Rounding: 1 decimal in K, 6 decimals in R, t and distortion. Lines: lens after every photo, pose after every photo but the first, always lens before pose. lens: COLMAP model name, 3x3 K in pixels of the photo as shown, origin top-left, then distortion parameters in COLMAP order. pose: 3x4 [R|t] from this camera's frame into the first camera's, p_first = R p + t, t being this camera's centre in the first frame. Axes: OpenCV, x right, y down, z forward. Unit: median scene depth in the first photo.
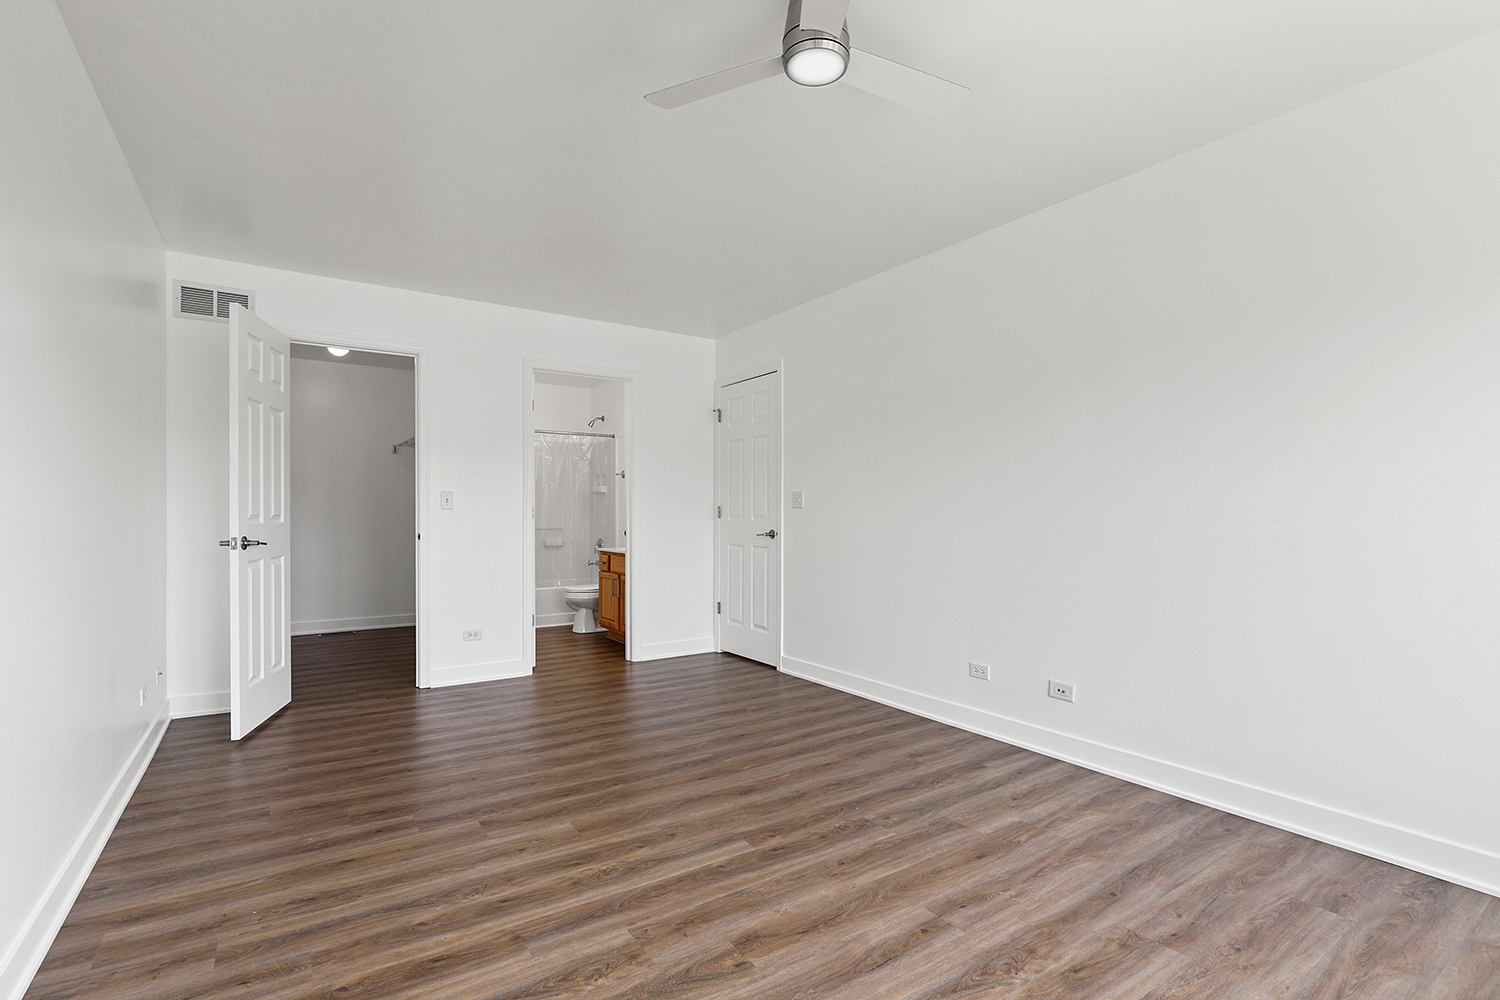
lens RADIAL K [[700.1, 0, 748.3], [0, 700.1, 505.8], [0, 0, 1]] dist [-0.019899, 0.004810]
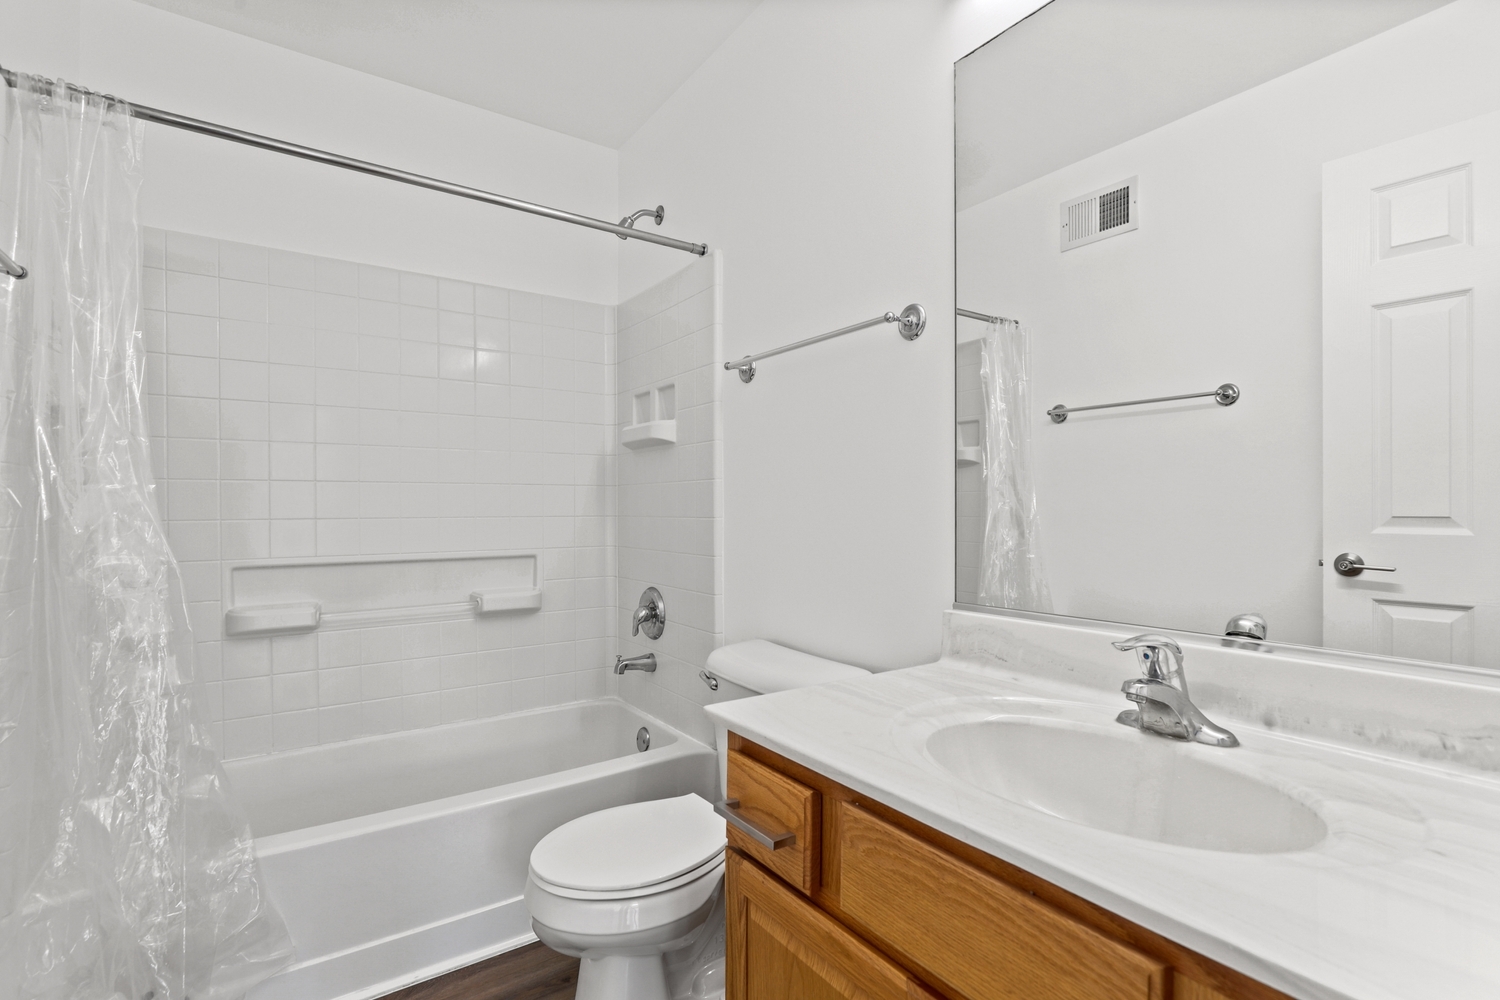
lens RADIAL K [[700.1, 0, 750.2], [0, 700.1, 508.5], [0, 0, 1]] dist [-0.019899, 0.004810]
pose [[0.999968, -0.003688, 0.007126, -0.170561], [0.003688, 0.999993, -0.000067, 0.011143], [-0.007126, 0.000093, 0.999975, 0.683663]]
